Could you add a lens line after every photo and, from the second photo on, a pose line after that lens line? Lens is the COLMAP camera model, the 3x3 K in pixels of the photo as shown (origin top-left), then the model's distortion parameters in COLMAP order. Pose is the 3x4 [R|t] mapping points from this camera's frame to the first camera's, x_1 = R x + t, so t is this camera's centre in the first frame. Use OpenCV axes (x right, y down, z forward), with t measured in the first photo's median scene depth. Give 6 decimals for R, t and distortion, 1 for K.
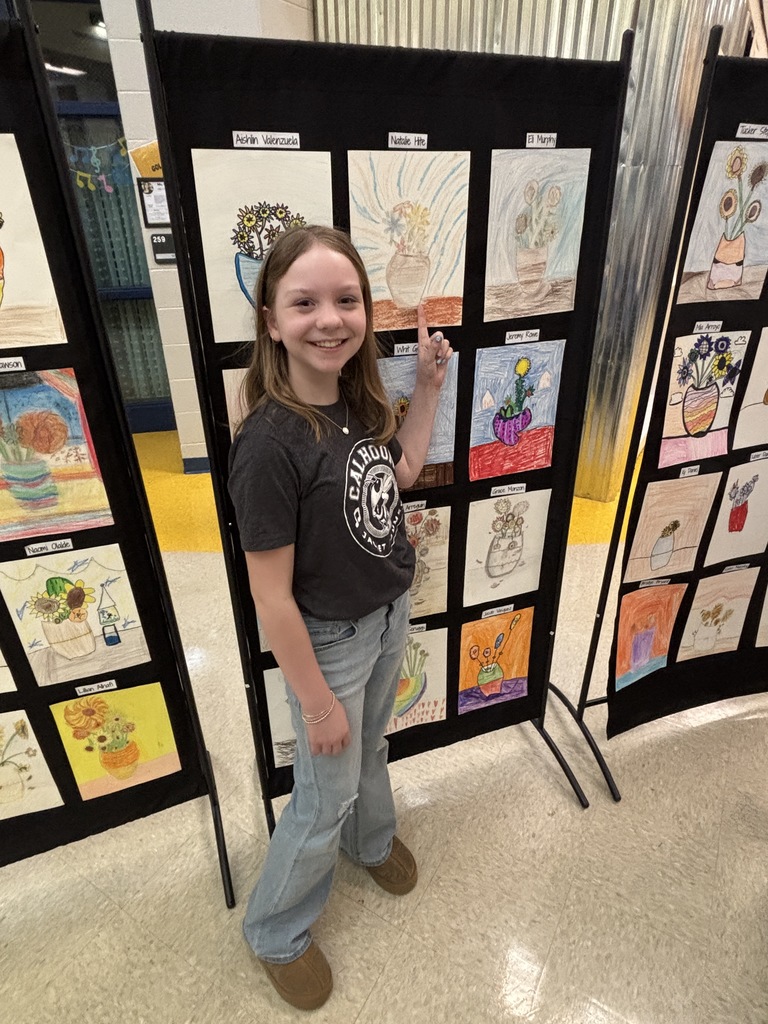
lens RADIAL K [[594.0, 0, 383.2], [0, 594.0, 532.7], [0, 0, 1]] dist [0.004274, -0.012058]
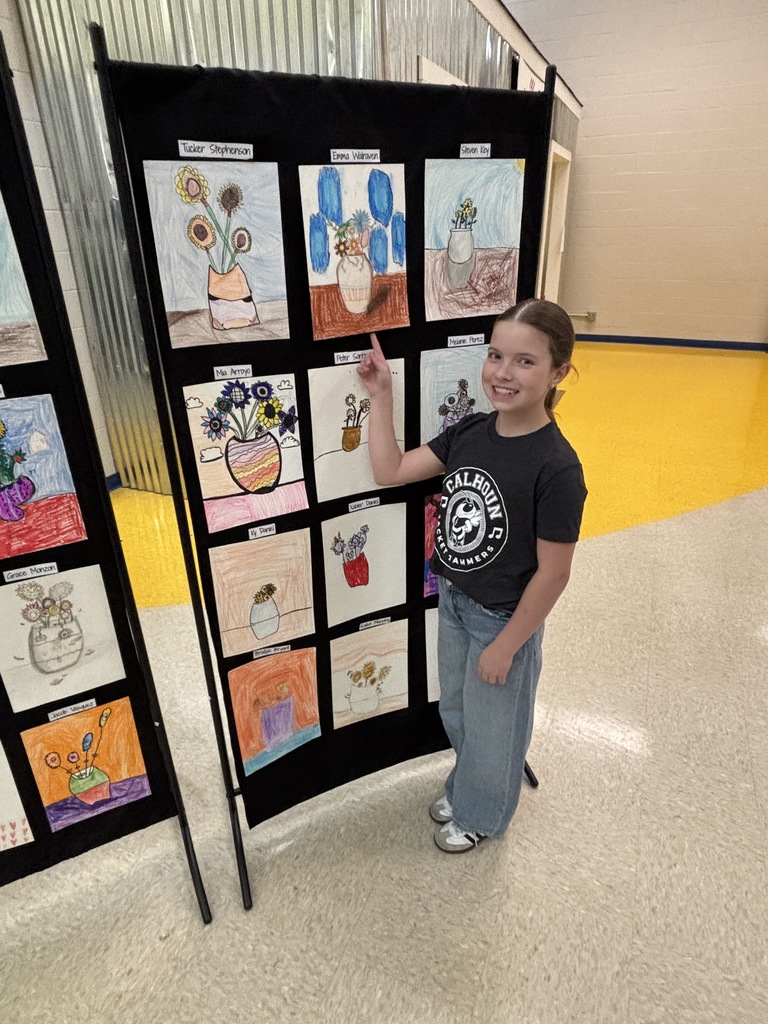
lens RADIAL K [[596.0, 0, 387.6], [0, 596.0, 528.3], [0, 0, 1]] dist [0.055039, -0.098458]
pose [[0.984065, -0.072894, 0.162179, 0.577401], [0.076836, 0.996878, -0.018161, -0.081433], [-0.160348, 0.030333, 0.986594, 0.102726]]
